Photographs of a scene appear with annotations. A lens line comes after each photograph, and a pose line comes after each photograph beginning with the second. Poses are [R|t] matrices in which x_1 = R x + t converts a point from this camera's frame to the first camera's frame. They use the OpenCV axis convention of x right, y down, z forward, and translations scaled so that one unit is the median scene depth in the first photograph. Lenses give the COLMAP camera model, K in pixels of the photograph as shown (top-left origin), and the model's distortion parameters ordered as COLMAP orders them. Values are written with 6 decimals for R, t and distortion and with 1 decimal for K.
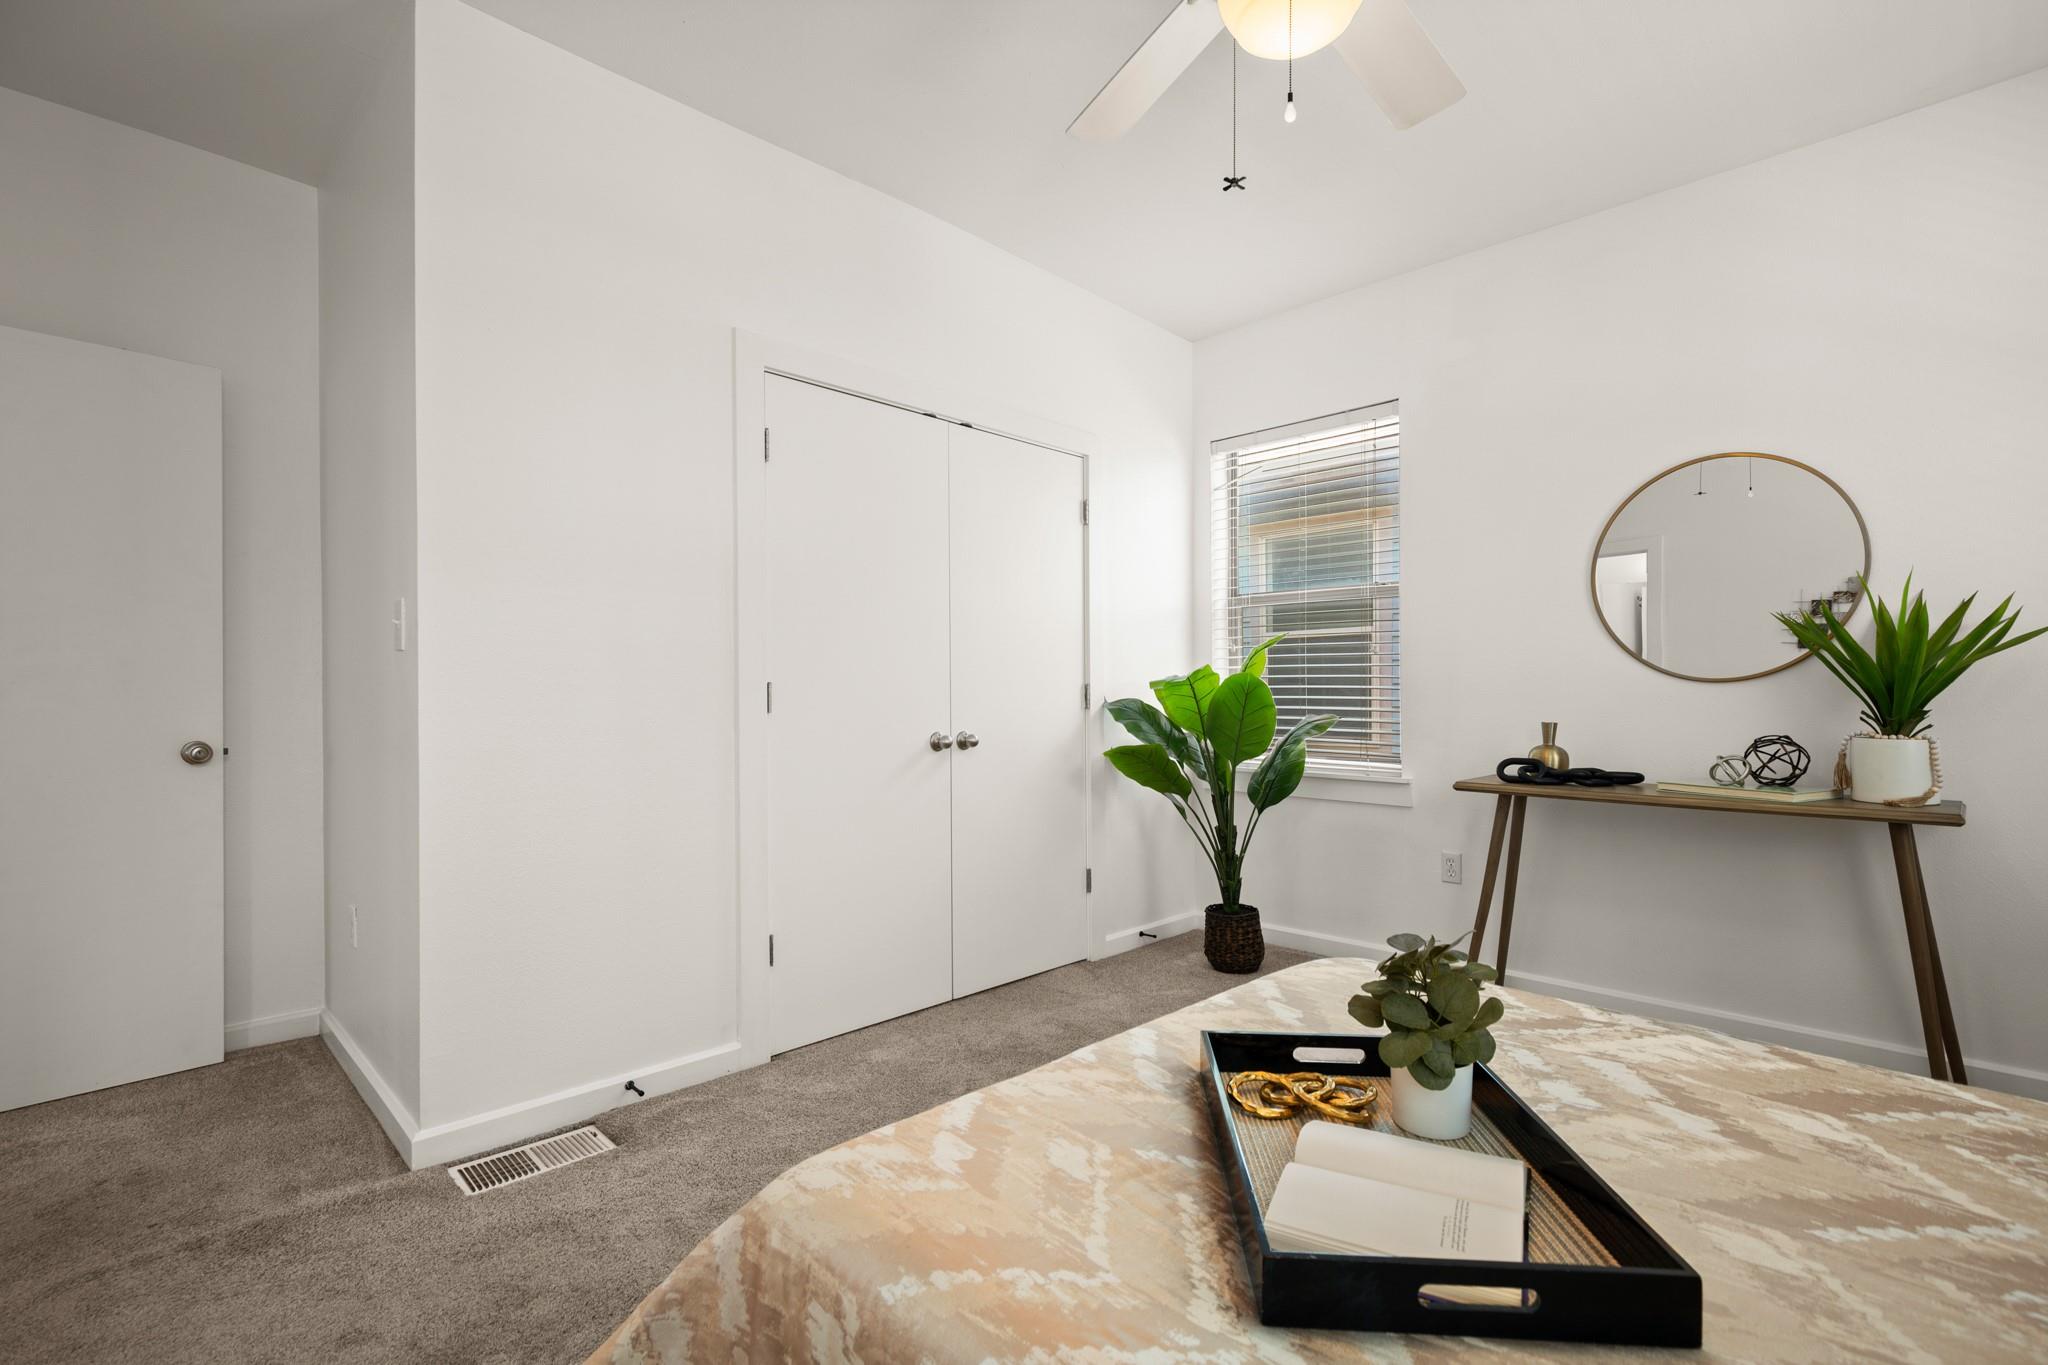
lens RADIAL K [[937.8, 0, 1020.6], [0, 937.8, 682.9], [0, 0, 1]] dist [0.003979, -0.000340]
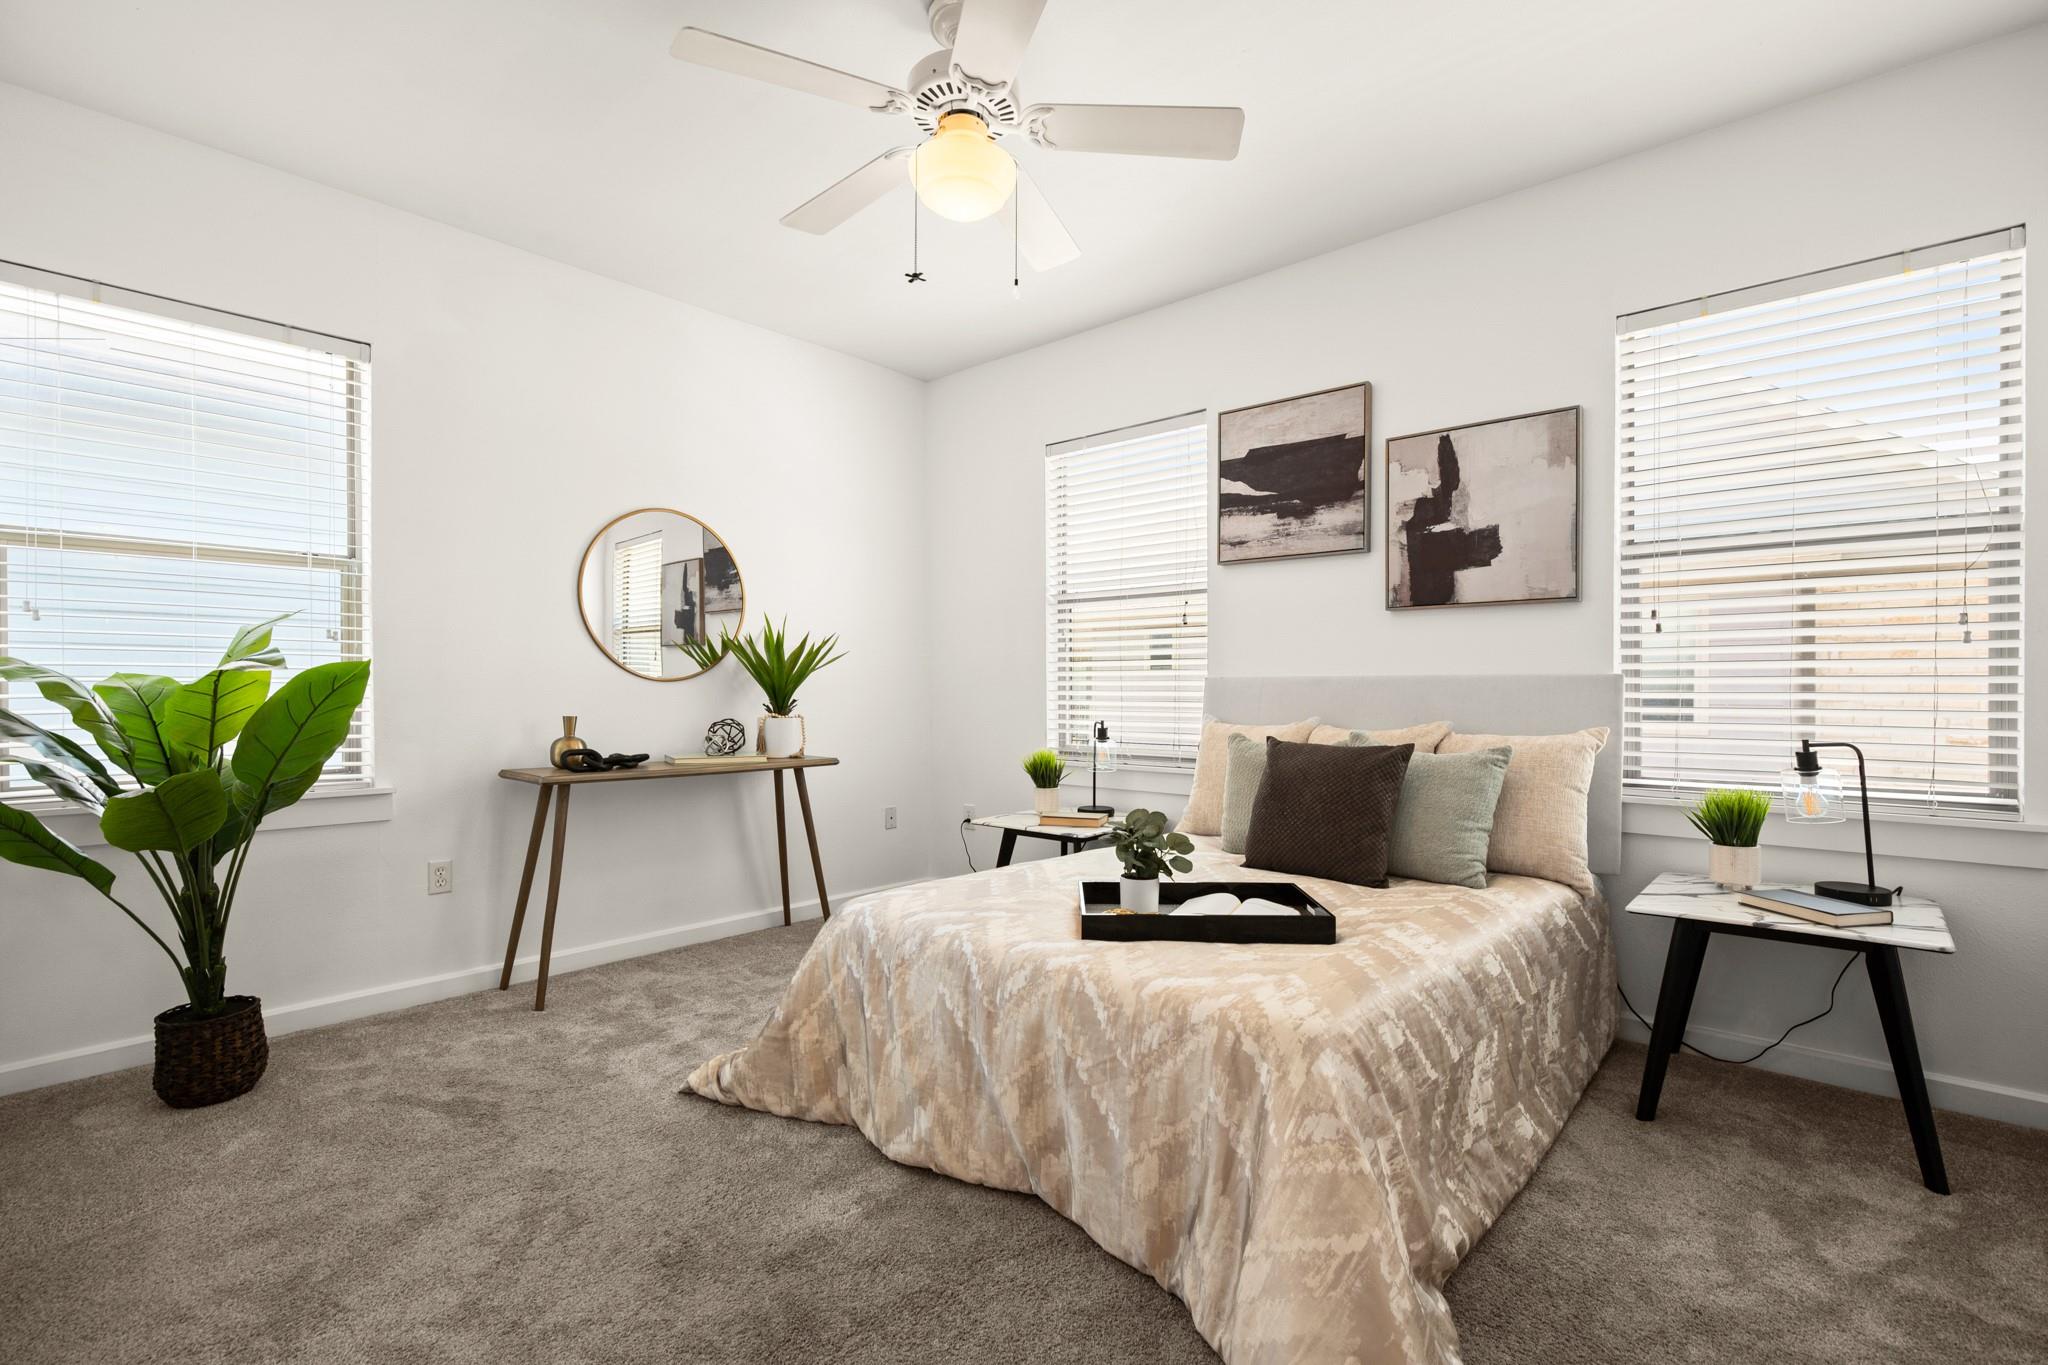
lens RADIAL K [[937.8, 0, 1020.8], [0, 937.8, 693.2], [0, 0, 1]] dist [0.003979, -0.000340]
pose [[-0.063373, 0.010810, 0.997931, -0.607815], [-0.000013, 0.999941, -0.010833, 0.029268], [-0.997990, -0.000699, -0.063369, 0.582928]]
